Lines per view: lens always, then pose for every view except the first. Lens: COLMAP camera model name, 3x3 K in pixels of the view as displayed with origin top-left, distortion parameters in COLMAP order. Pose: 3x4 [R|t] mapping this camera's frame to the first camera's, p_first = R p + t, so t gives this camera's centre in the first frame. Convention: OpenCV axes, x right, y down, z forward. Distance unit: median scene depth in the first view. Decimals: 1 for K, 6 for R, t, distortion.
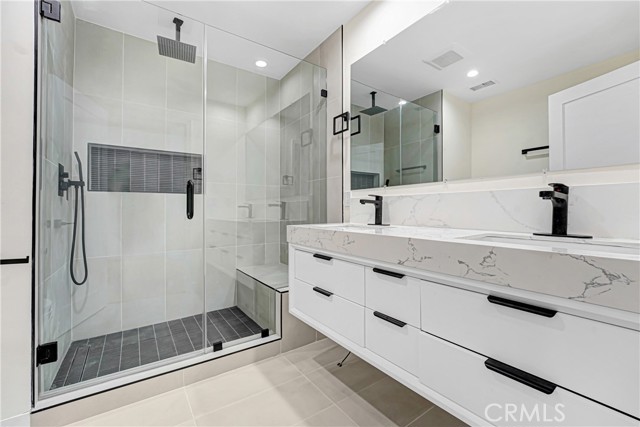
lens RADIAL K [[267.3, 0, 319.0], [0, 267.3, 212.0], [0, 0, 1]] dist [-0.012808, 0.000125]
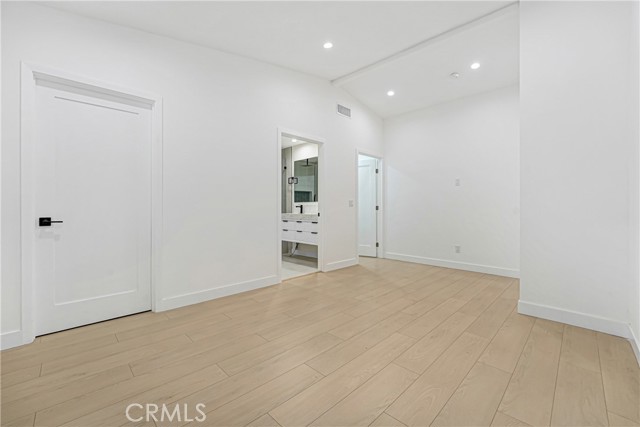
lens RADIAL K [[267.3, 0, 322.5], [0, 267.3, 213.8], [0, 0, 1]] dist [-0.012808, 0.000125]
pose [[0.986295, -0.003345, 0.164955, -0.066540], [0.002332, 0.999977, 0.006337, 0.027291], [-0.164972, -0.005865, 0.986281, -2.044460]]
